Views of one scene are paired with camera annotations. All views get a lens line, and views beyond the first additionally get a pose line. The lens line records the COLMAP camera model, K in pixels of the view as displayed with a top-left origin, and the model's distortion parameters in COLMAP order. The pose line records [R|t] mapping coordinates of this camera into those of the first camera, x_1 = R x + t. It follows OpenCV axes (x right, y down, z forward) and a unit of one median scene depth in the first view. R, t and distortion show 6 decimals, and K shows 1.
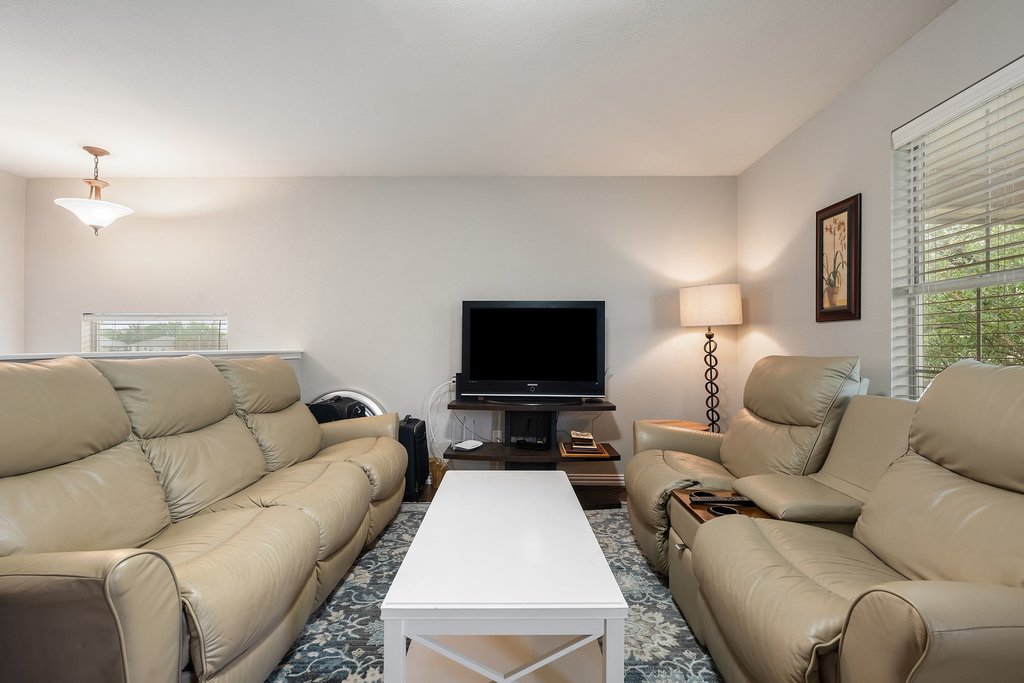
lens RADIAL K [[453.0, 0, 517.0], [0, 453.0, 343.4], [0, 0, 1]] dist [-0.001677, 0.000148]
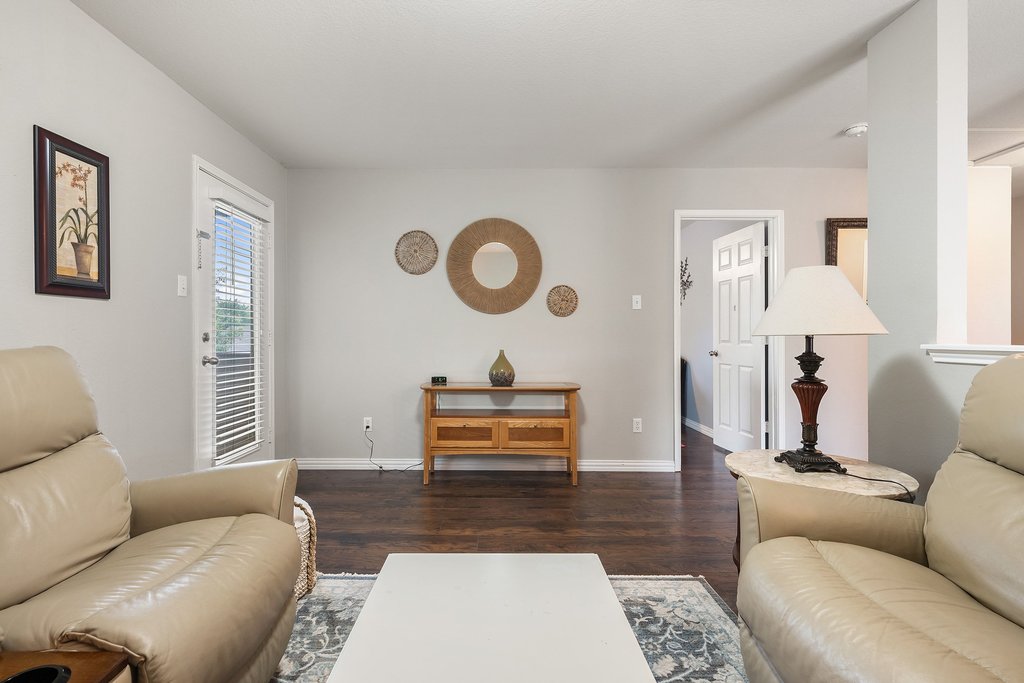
lens RADIAL K [[453.0, 0, 517.0], [0, 453.0, 343.4], [0, 0, 1]] dist [-0.001677, 0.000148]
pose [[-0.999353, -0.015299, -0.032536, -0.029068], [-0.015405, 0.999877, 0.003002, 0.016044], [0.032486, 0.003501, -0.999466, 1.735661]]
